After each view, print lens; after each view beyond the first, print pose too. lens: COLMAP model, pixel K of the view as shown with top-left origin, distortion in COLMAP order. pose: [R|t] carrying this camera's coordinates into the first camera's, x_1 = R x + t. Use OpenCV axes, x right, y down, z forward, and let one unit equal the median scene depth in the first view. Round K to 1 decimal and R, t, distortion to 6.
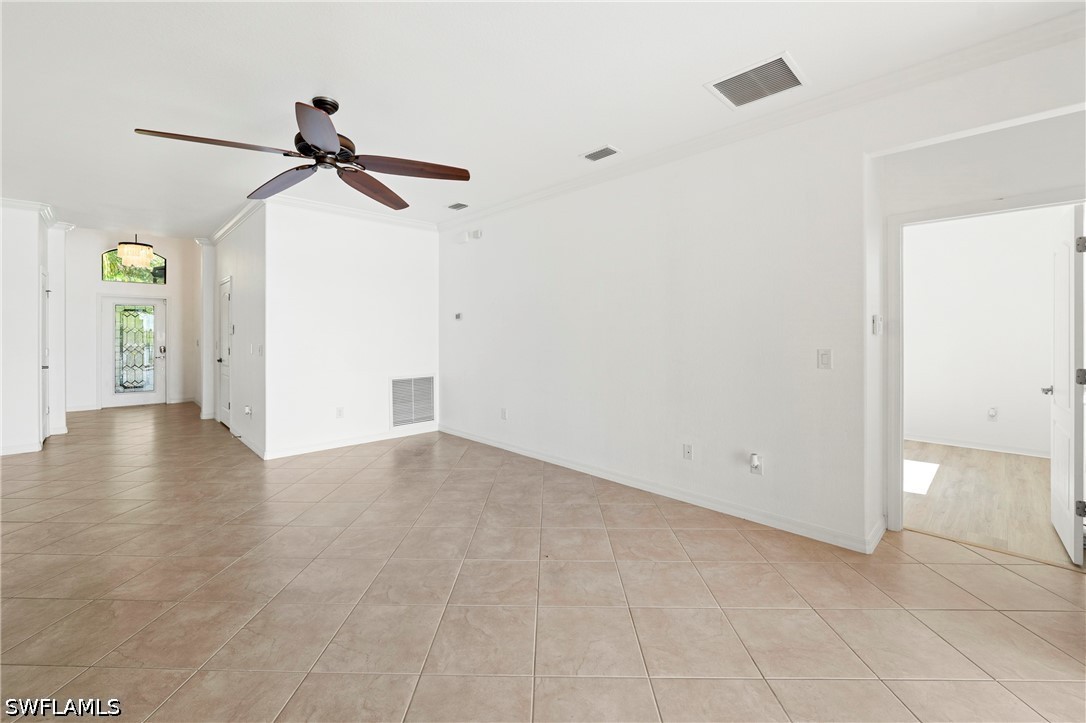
lens RADIAL K [[447.8, 0, 546.2], [0, 447.8, 337.5], [0, 0, 1]] dist [-0.012154, 0.000030]
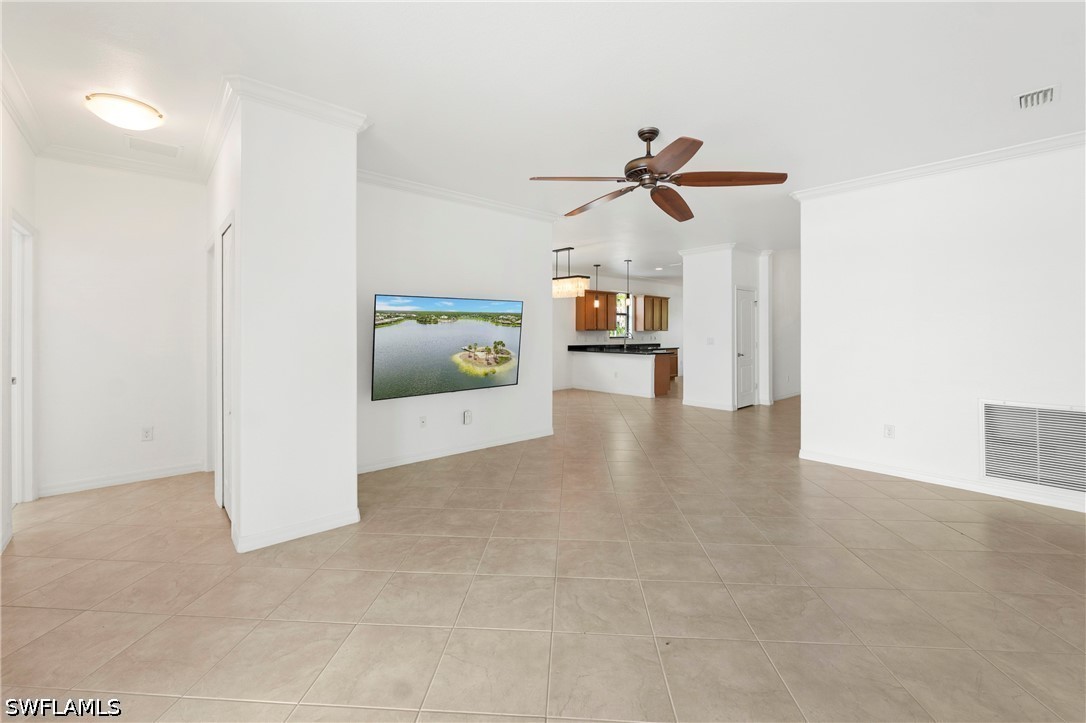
lens RADIAL K [[447.8, 0, 535.7], [0, 447.8, 336.1], [0, 0, 1]] dist [-0.012154, 0.000030]
pose [[-0.050869, 0.014392, -0.998602, 0.682592], [-0.014305, 0.999783, 0.015138, -0.008916], [0.998603, 0.015055, -0.050652, 0.779646]]
